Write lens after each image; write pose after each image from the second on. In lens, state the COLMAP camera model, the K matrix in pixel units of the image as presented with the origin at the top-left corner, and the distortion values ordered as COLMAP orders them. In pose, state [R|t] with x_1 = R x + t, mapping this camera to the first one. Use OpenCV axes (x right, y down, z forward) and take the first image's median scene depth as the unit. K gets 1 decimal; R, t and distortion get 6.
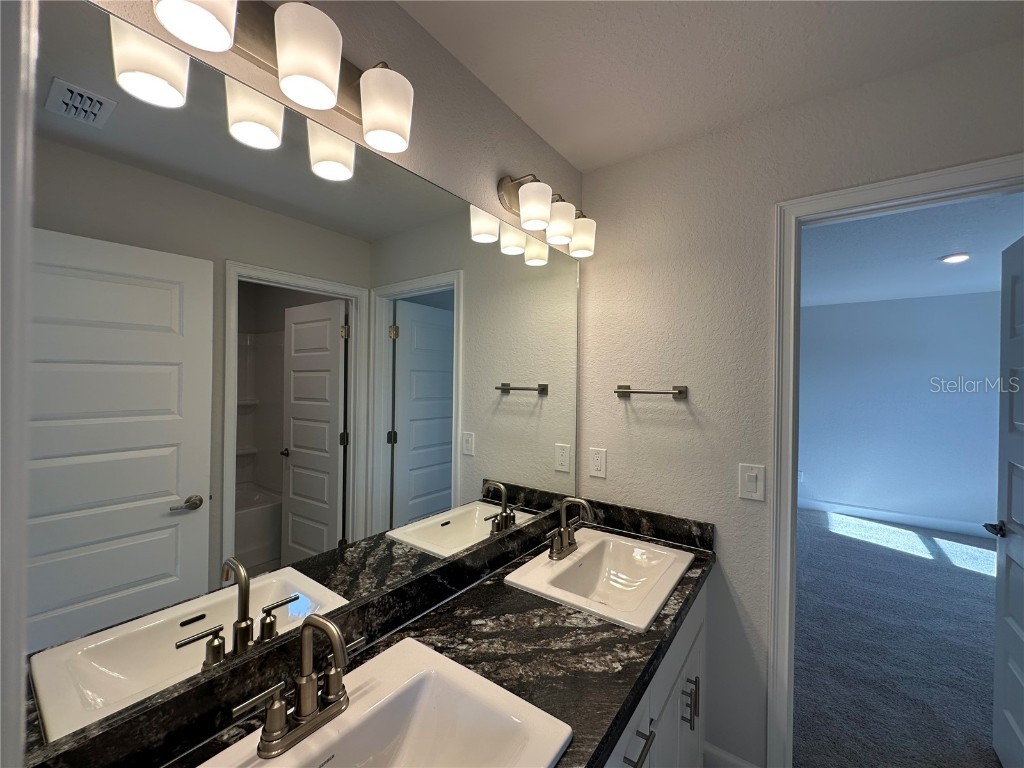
lens RADIAL K [[408.4, 0, 512.9], [0, 408.4, 382.8], [0, 0, 1]] dist [-0.002564, 0.000597]
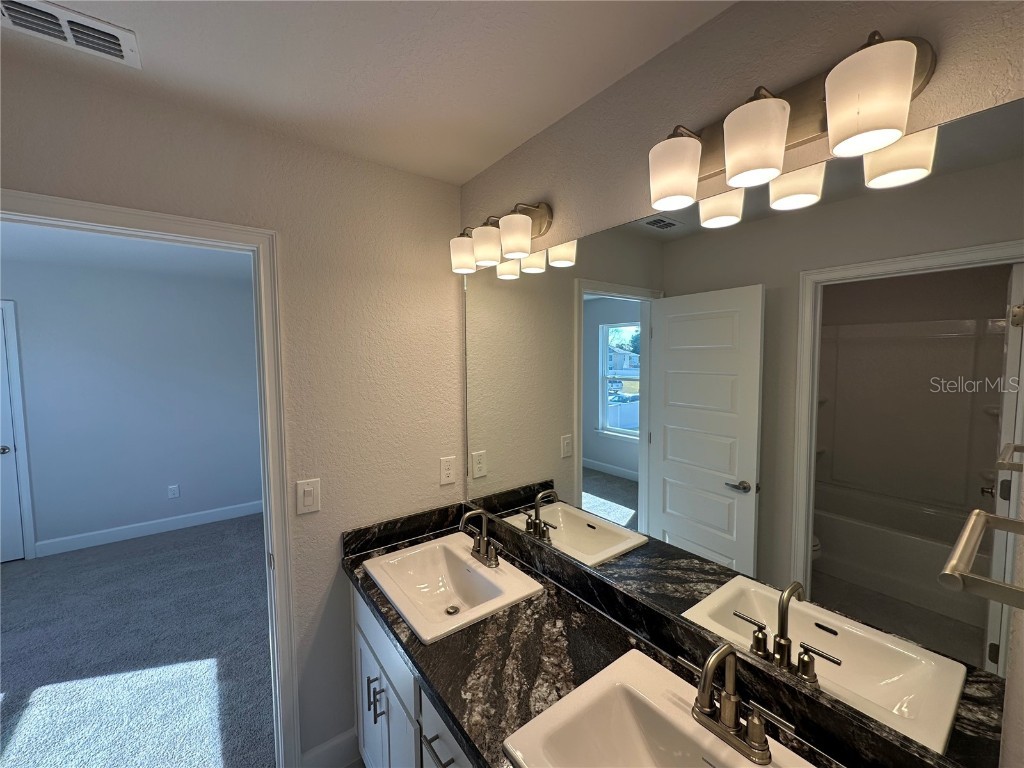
lens RADIAL K [[408.4, 0, 512.9], [0, 408.4, 382.8], [0, 0, 1]] dist [-0.002564, 0.000597]
pose [[-0.280420, 0.056115, -0.958236, 1.021390], [-0.003732, 0.998218, 0.059549, -0.159310], [0.959870, 0.020275, -0.279711, 1.190273]]
